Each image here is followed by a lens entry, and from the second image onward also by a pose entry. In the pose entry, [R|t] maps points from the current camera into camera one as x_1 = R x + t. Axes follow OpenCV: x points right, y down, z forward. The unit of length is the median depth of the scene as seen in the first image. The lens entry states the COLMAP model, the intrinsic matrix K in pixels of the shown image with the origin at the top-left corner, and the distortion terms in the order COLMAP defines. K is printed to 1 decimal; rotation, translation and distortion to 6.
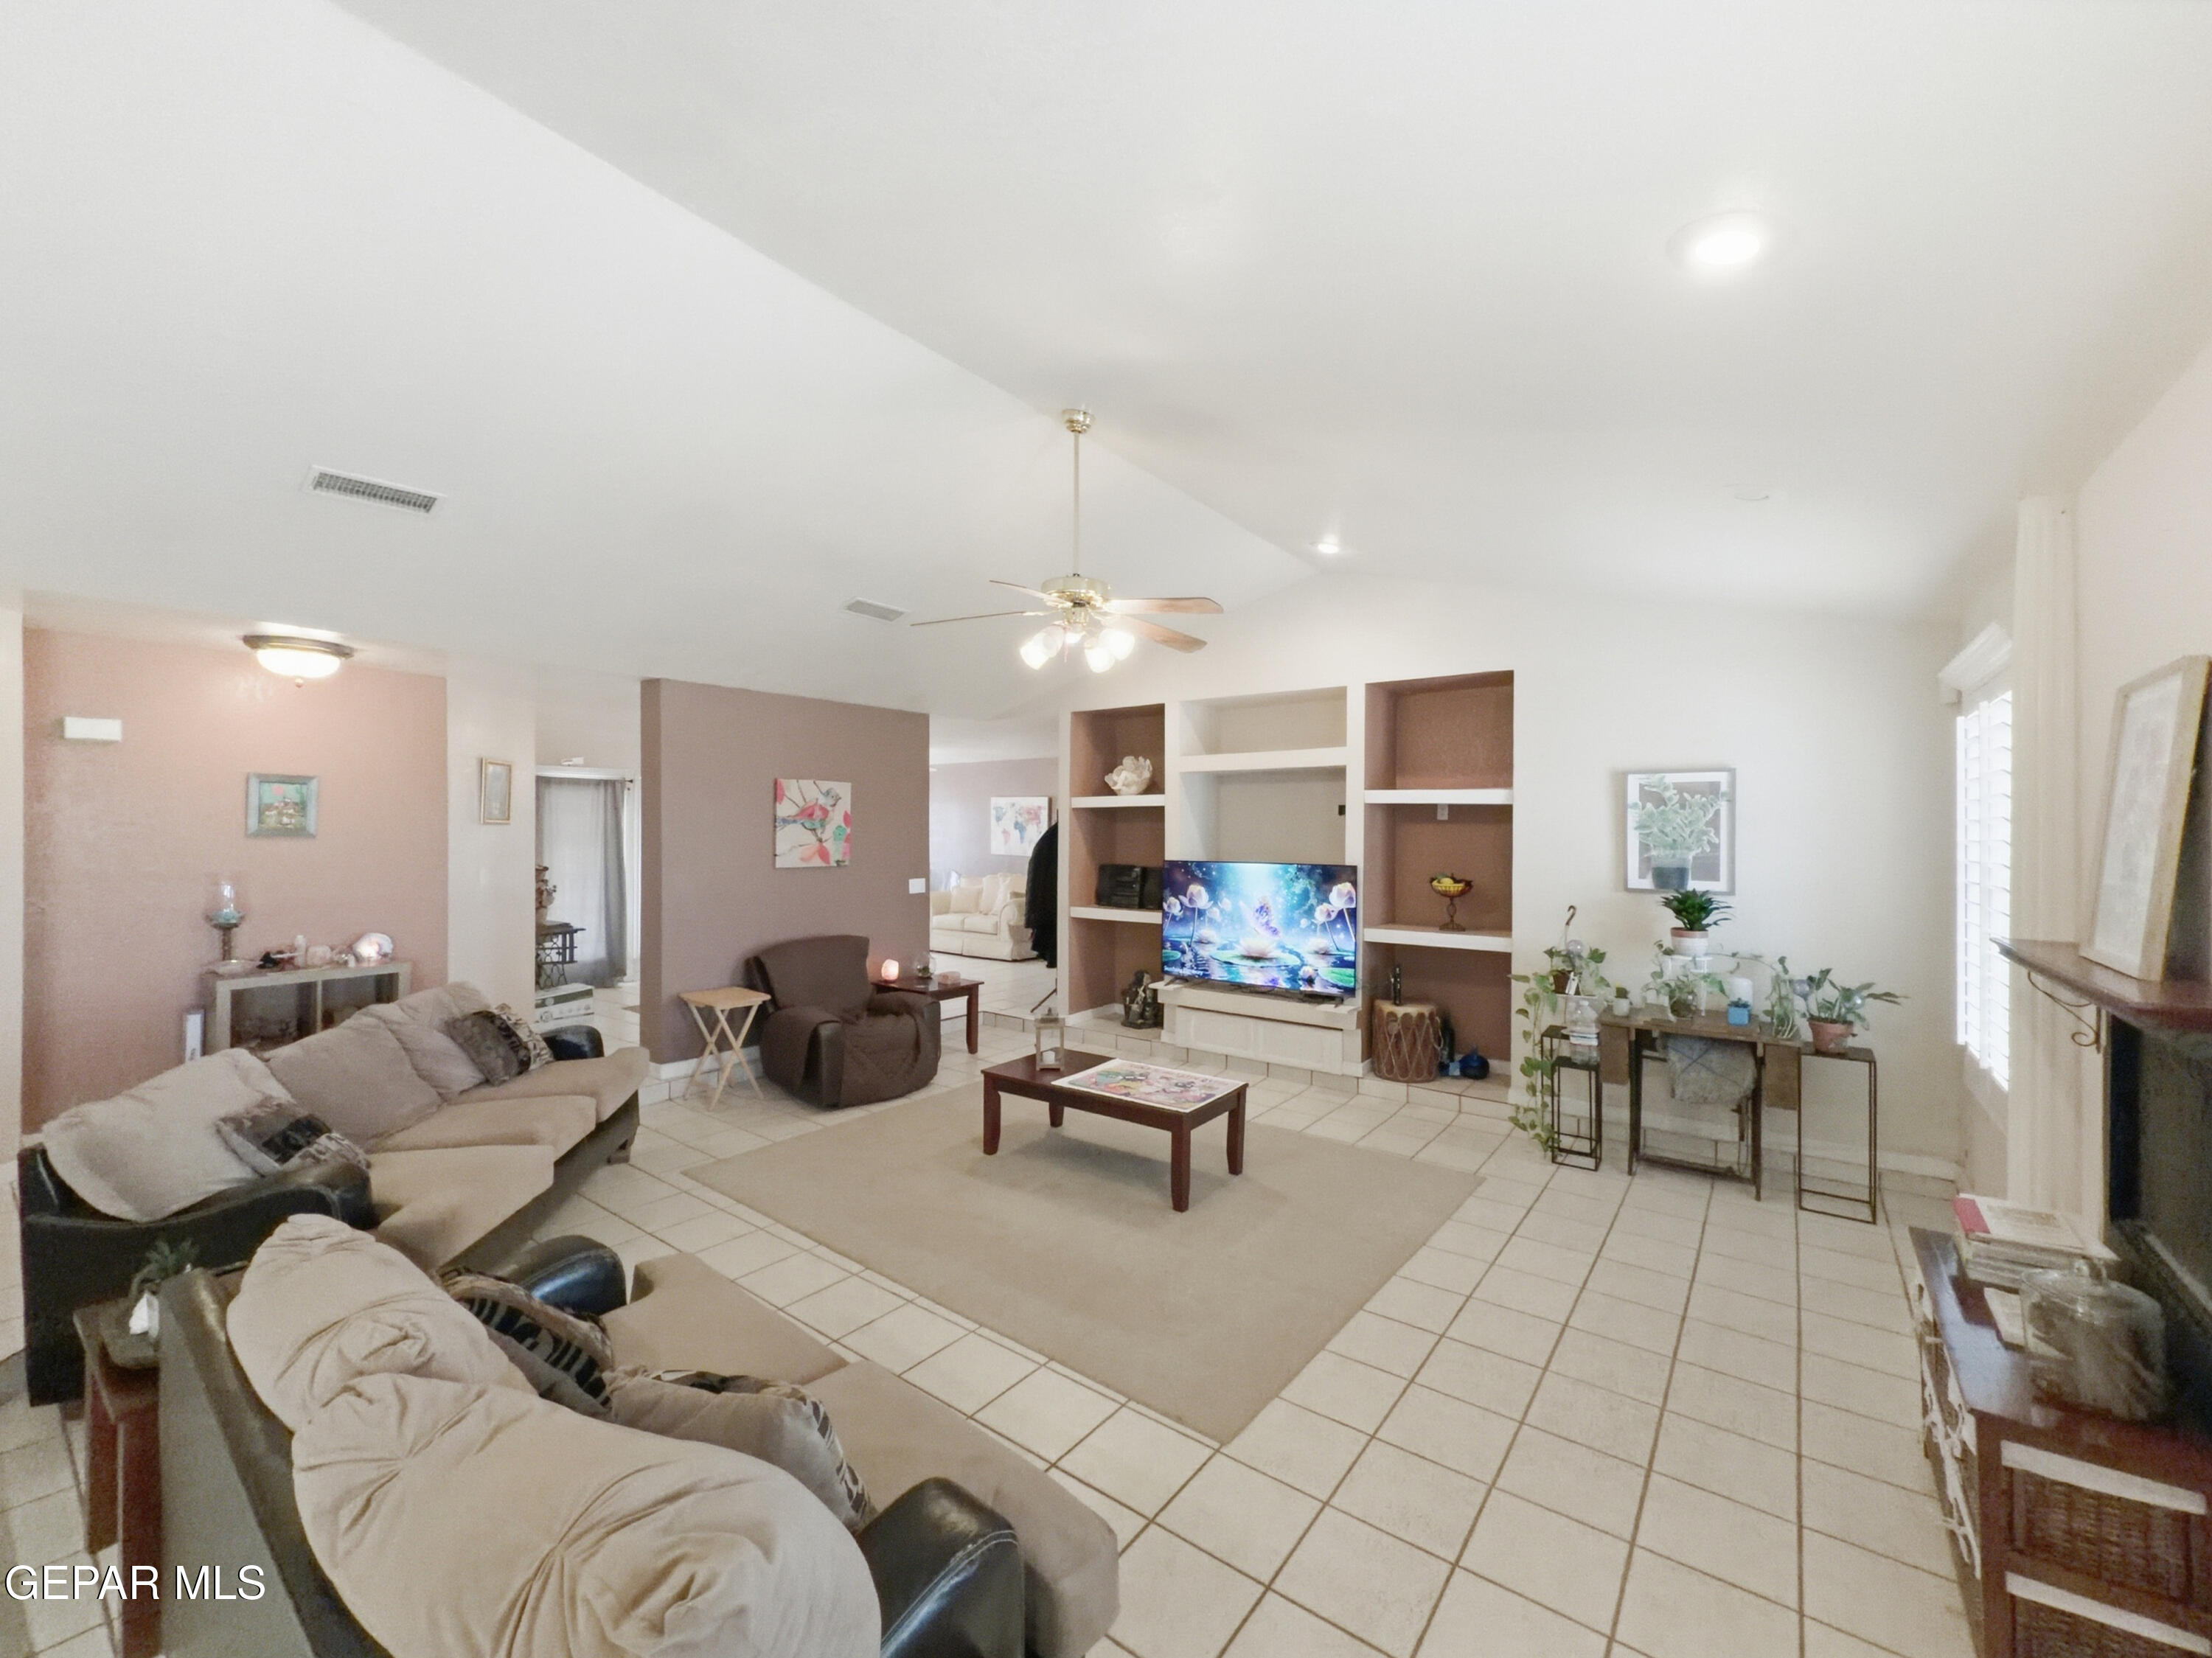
lens RADIAL K [[898.8, 0, 1109.4], [0, 898.8, 833.0], [0, 0, 1]] dist [0.000537, -0.000505]
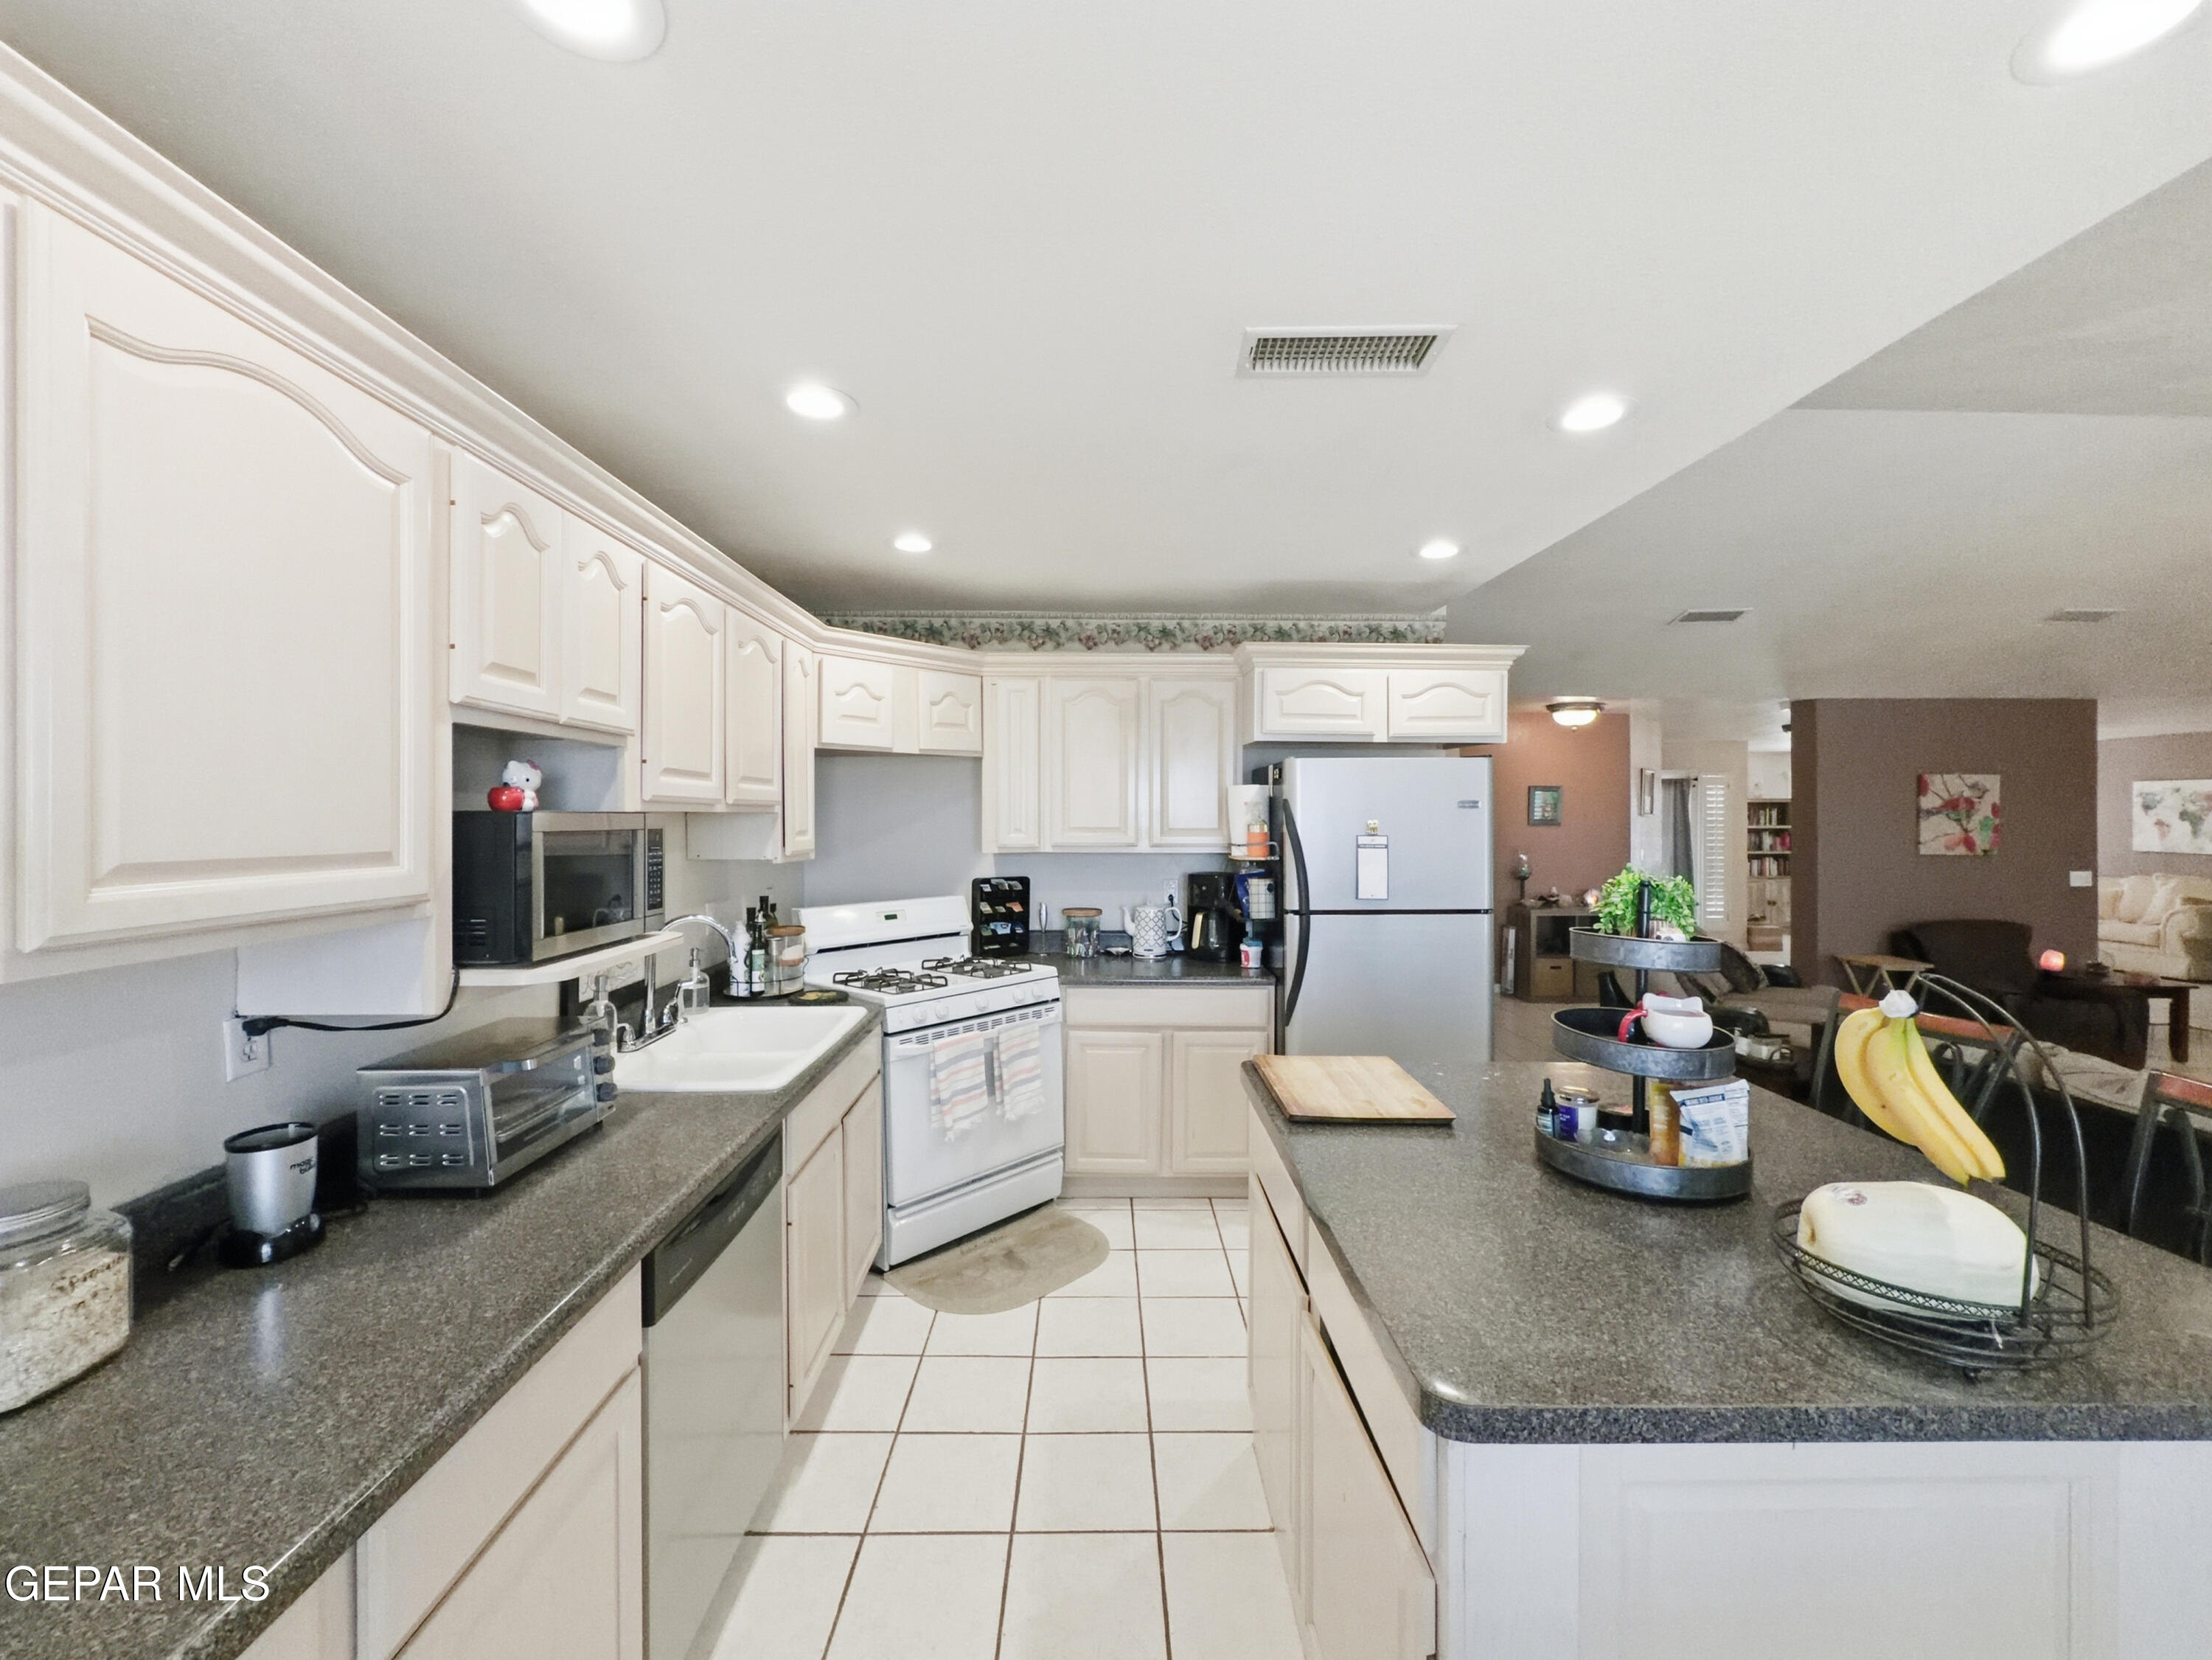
lens RADIAL K [[899.0, 0, 1098.8], [0, 899.0, 819.2], [0, 0, 1]] dist [0.000537, -0.000505]
pose [[0.606196, -0.002209, -0.795312, -0.101443], [-0.003183, 0.999981, -0.005203, 0.004129], [0.795309, 0.005686, 0.606178, -0.496758]]
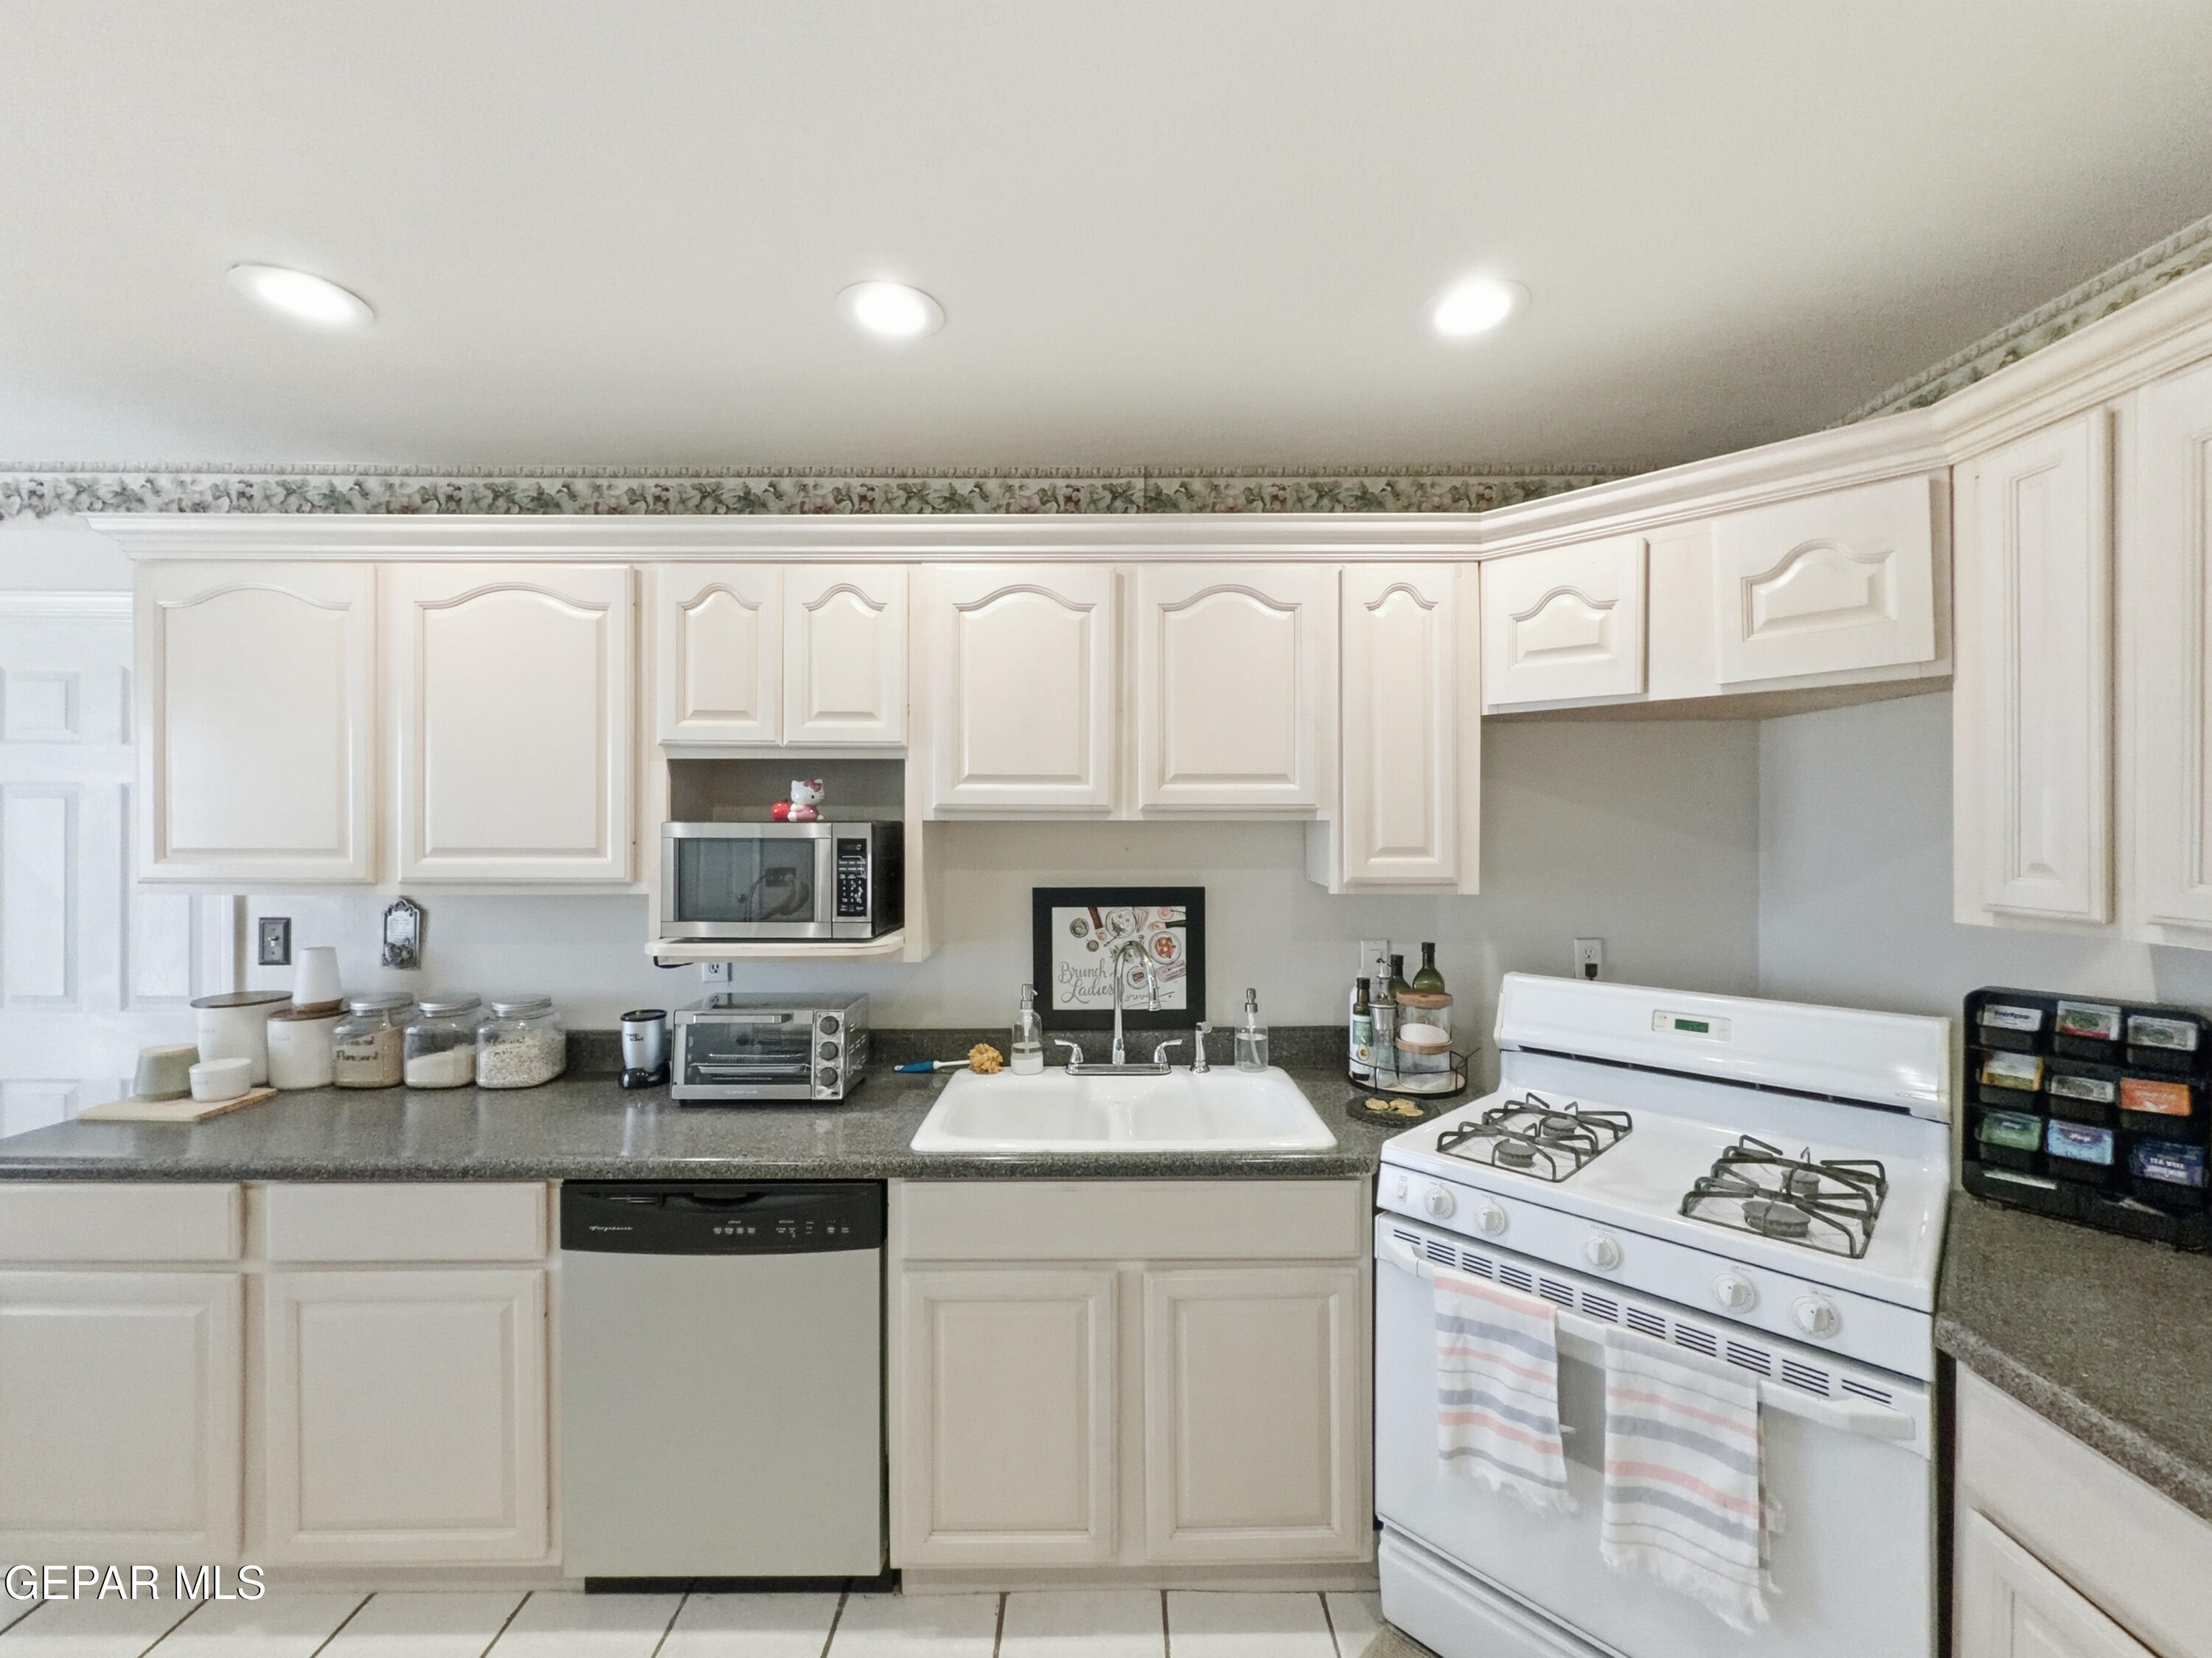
lens RADIAL K [[899.0, 0, 1110.1], [0, 899.0, 826.3], [0, 0, 1]] dist [0.000537, -0.000505]
pose [[-0.799408, -0.002637, -0.600783, -0.325835], [-0.008341, 0.999943, 0.006710, -0.000747], [0.600730, 0.010375, -0.799384, -0.118369]]
